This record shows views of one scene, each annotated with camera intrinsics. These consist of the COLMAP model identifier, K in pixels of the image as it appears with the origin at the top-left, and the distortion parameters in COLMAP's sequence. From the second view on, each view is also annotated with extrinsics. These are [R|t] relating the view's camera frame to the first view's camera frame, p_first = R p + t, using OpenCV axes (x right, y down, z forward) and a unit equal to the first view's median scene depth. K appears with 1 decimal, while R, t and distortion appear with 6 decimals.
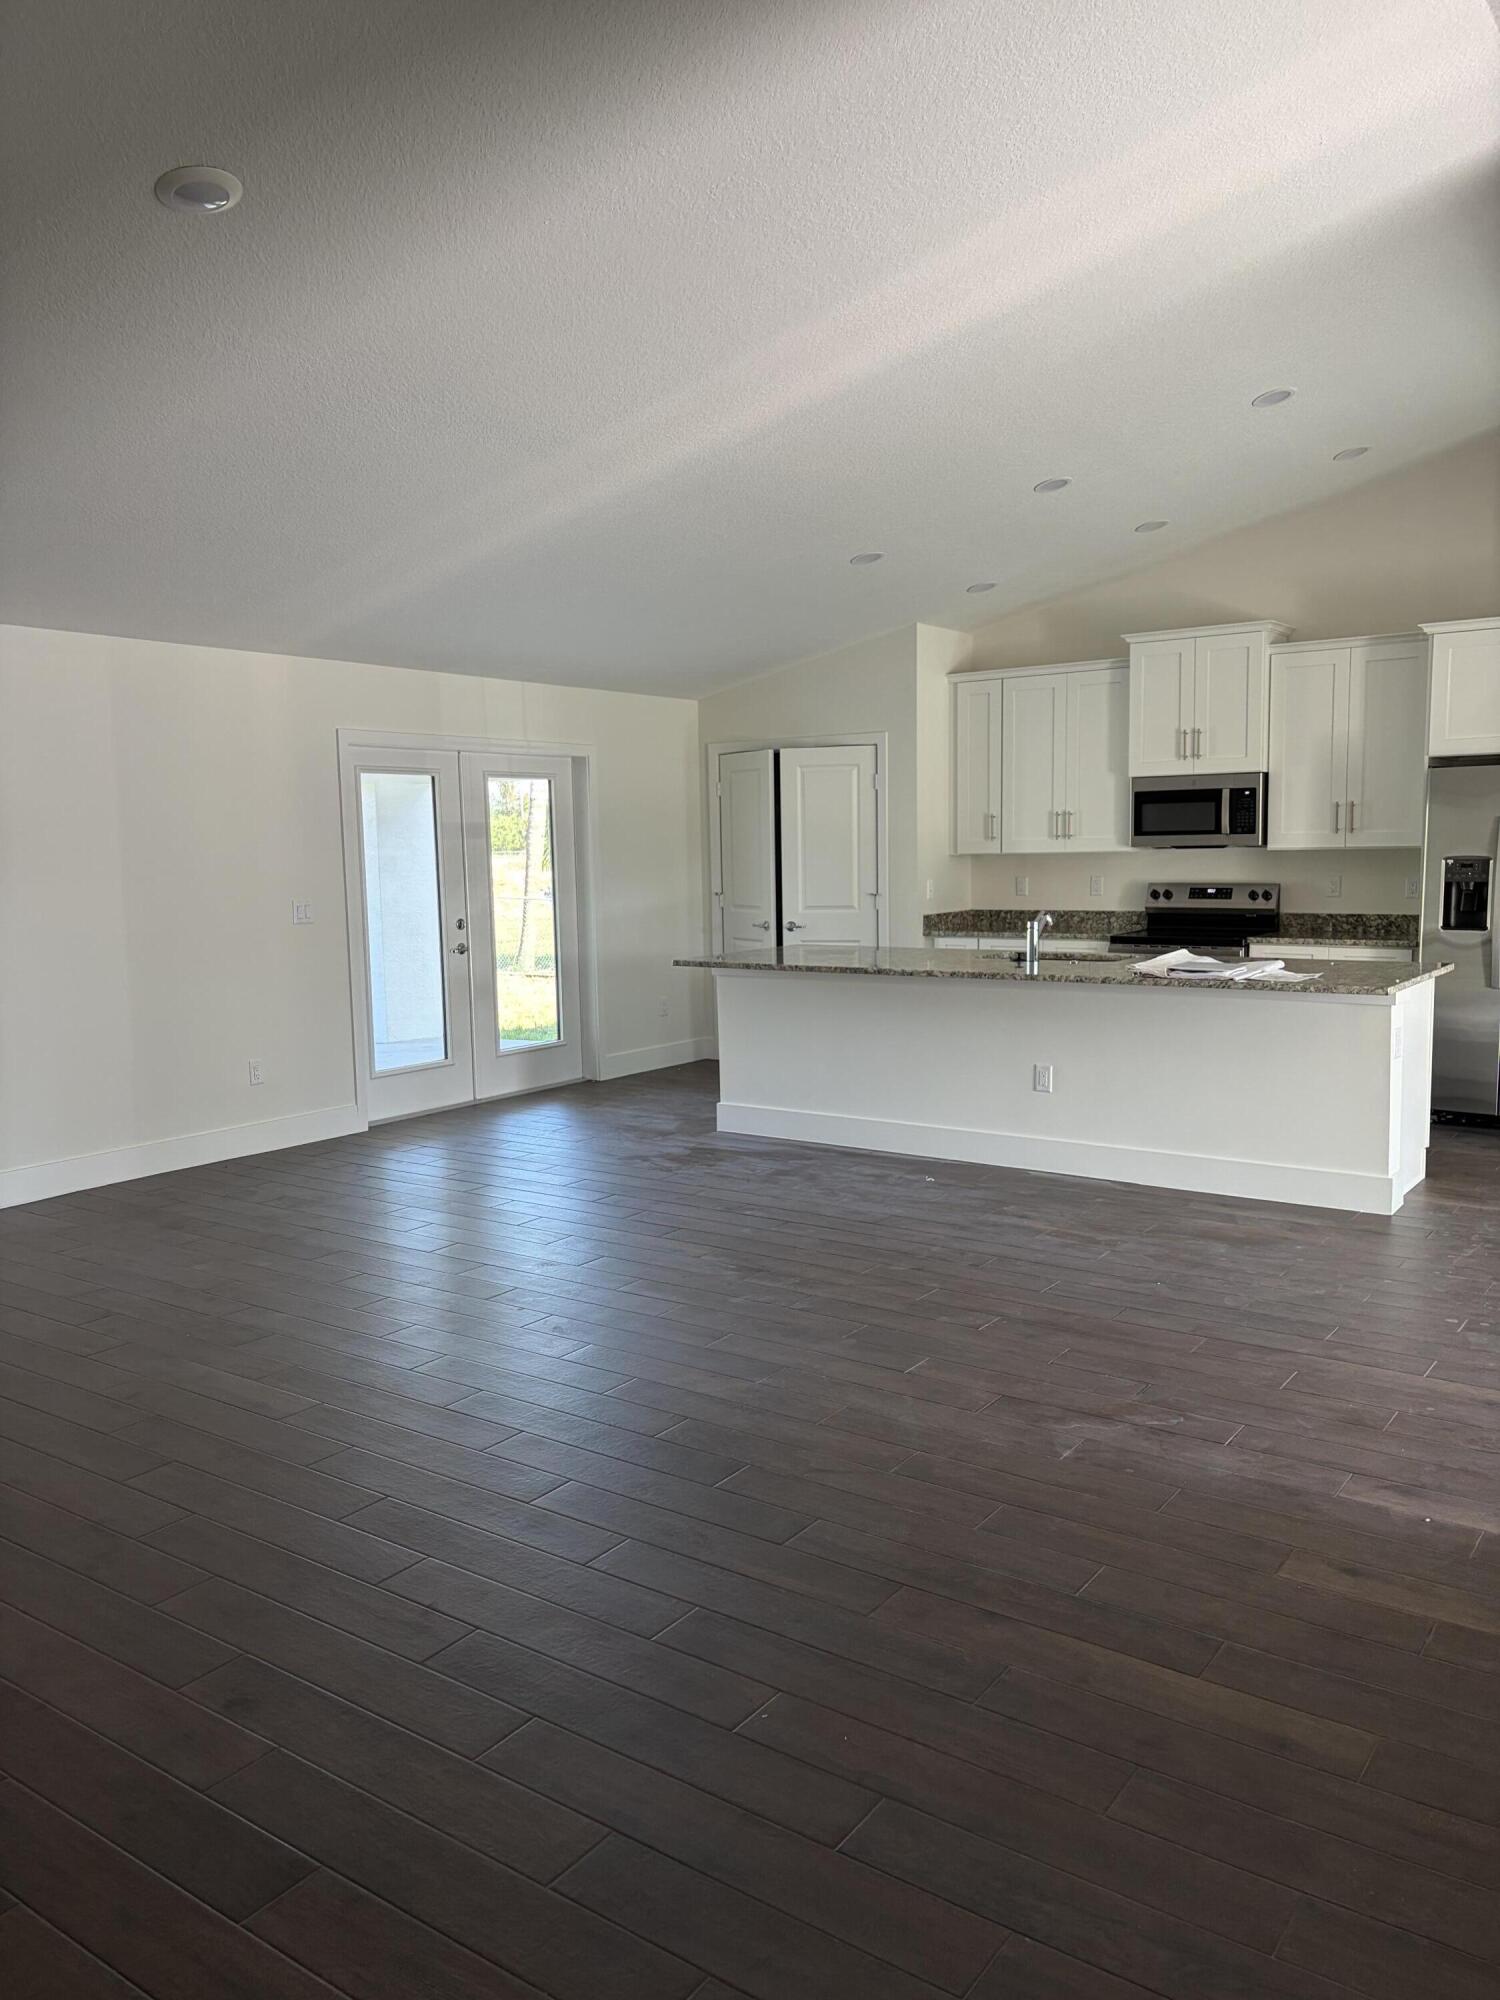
lens RADIAL K [[1498.0, 0, 739.5], [0, 1498.0, 1024.3], [0, 0, 1]] dist [0.107764, -0.286672]
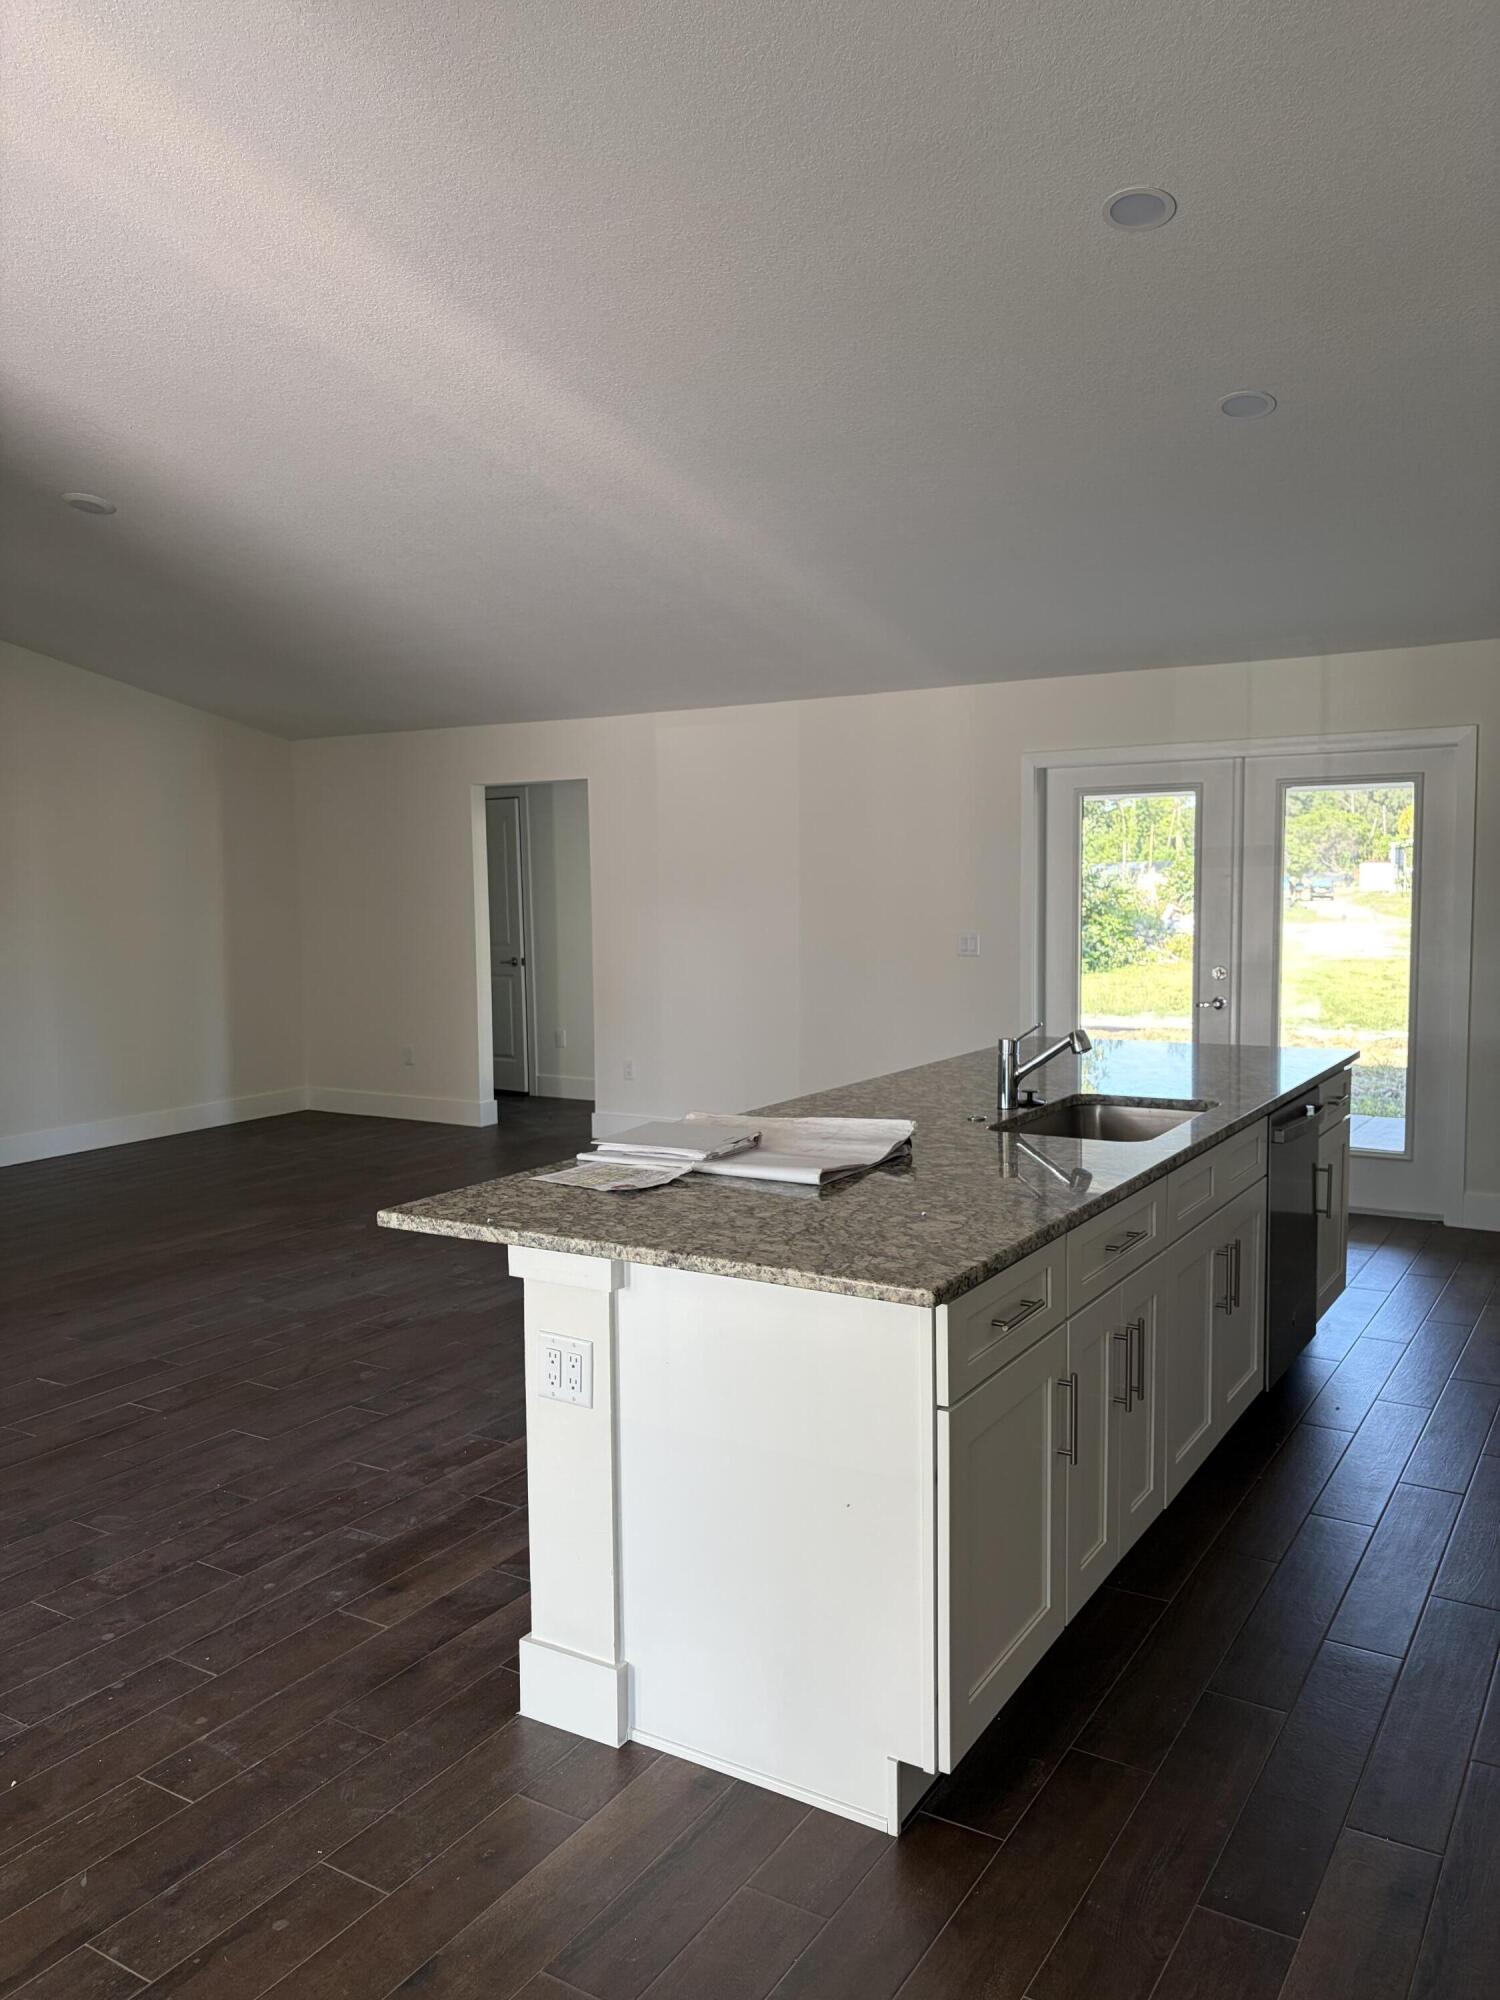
lens RADIAL K [[1504.2, 0, 748.5], [0, 1504.2, 1016.7], [0, 0, 1]] dist [0.101038, -0.145762]
pose [[0.060965, 0.108598, -0.992215, 0.611644], [-0.106925, 0.989054, 0.101683, -0.100907], [0.992396, 0.099894, 0.071909, 0.701562]]
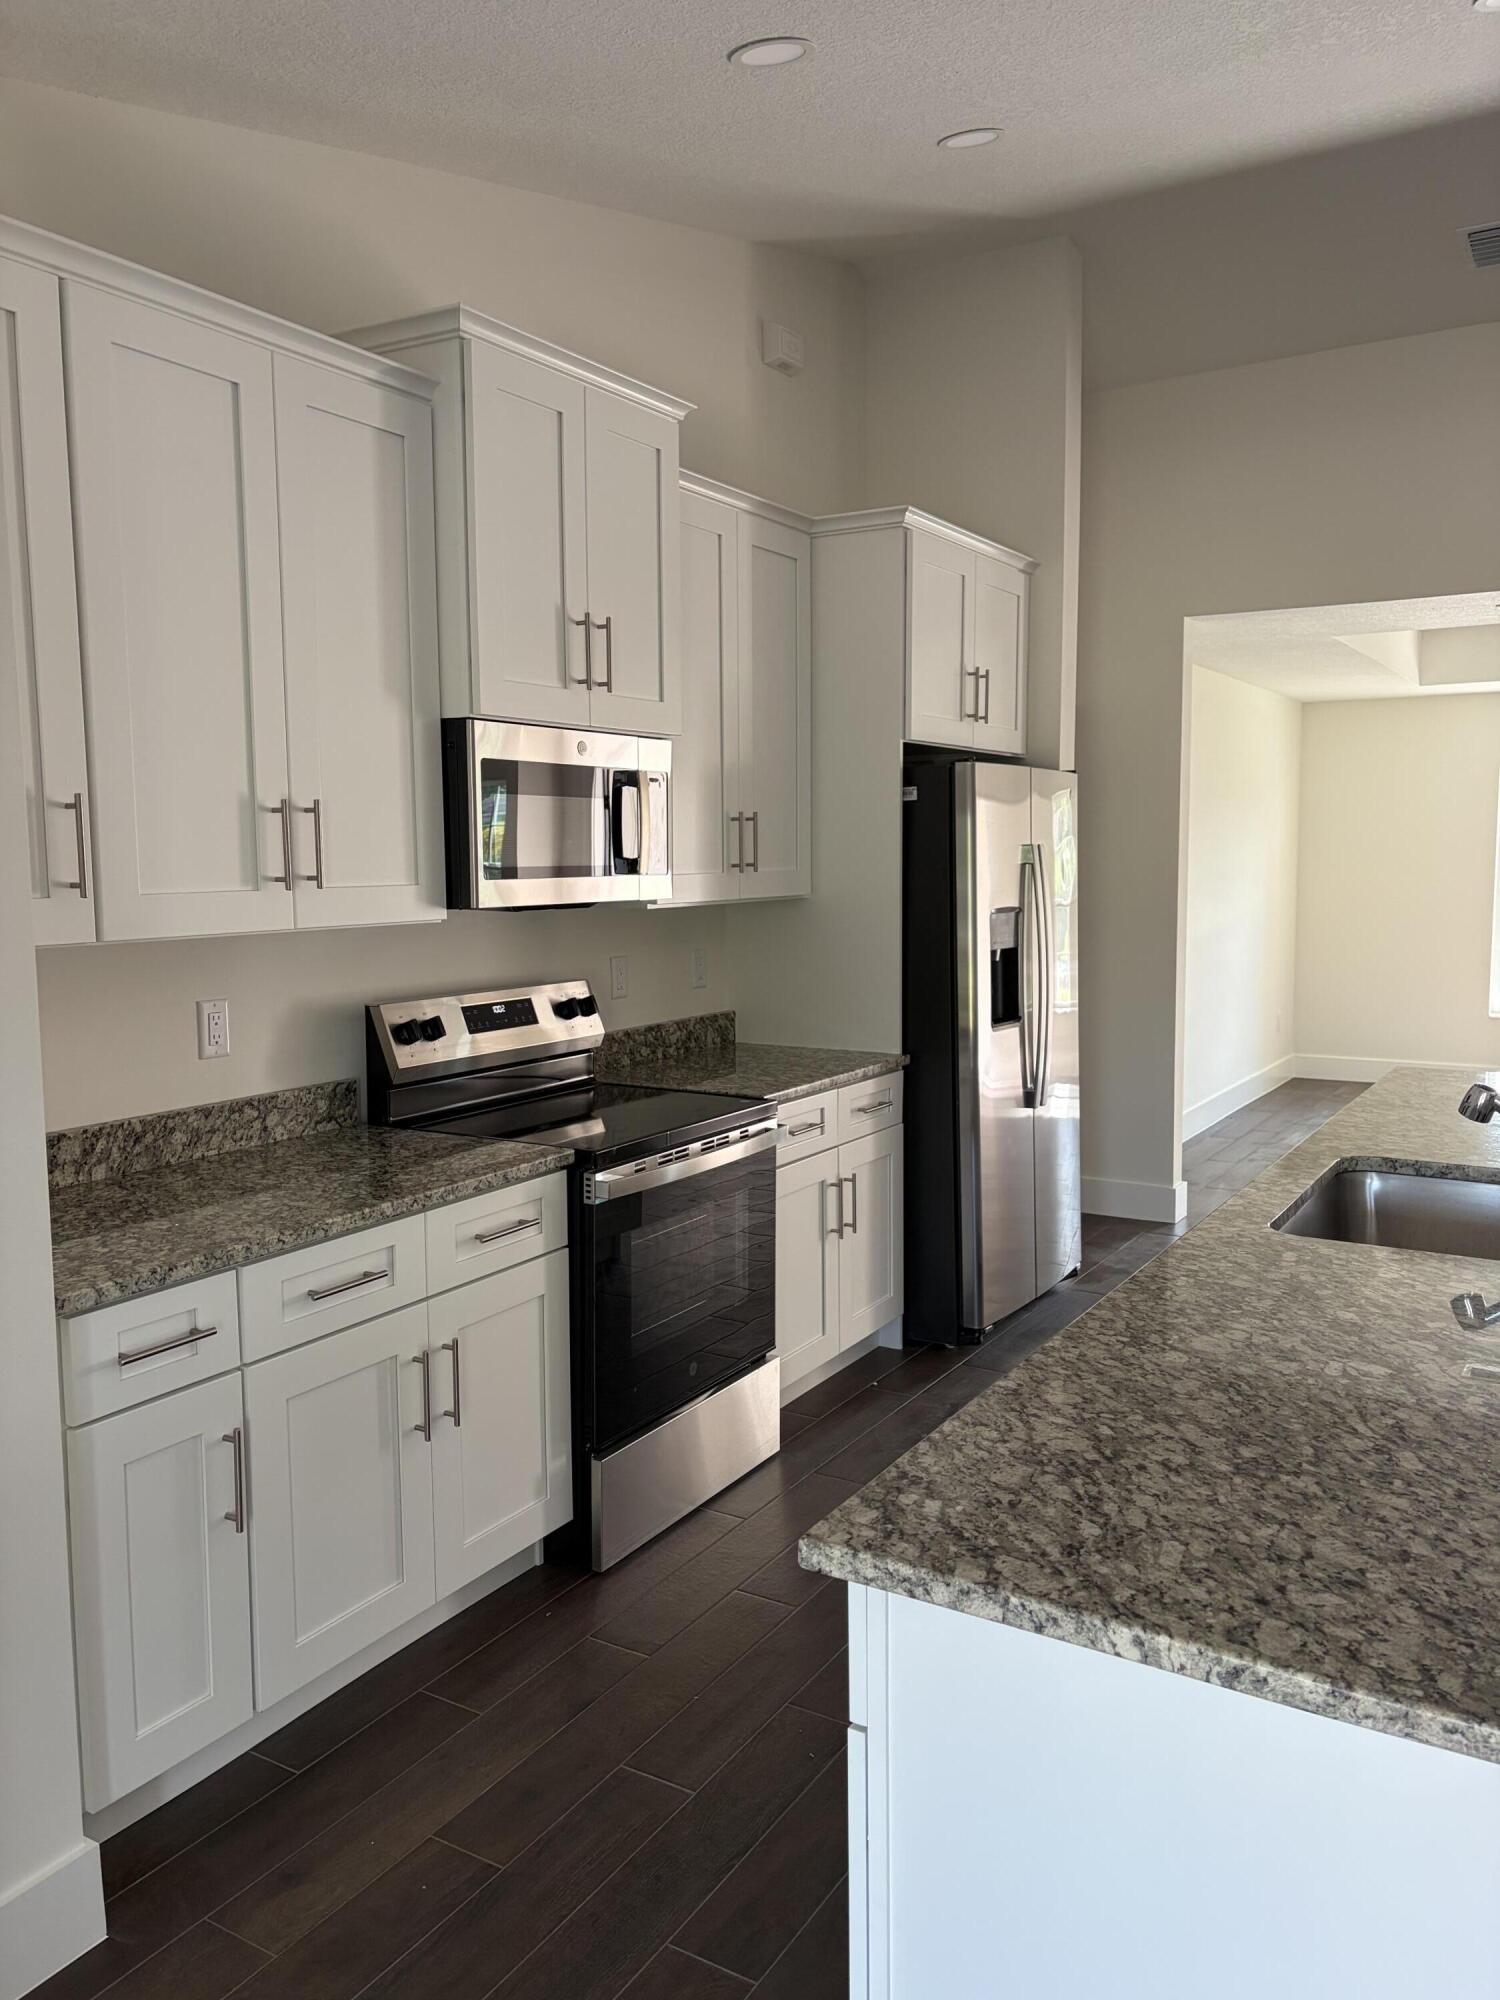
lens RADIAL K [[1503.7, 0, 750.0], [0, 1503.7, 1000.0], [0, 0, 1]] dist [0.155579, -0.142280]
pose [[-0.064644, -0.083689, 0.994393, -0.115219], [0.130116, 0.987263, 0.091548, -0.124242], [-0.989389, 0.135305, -0.052932, 0.983875]]
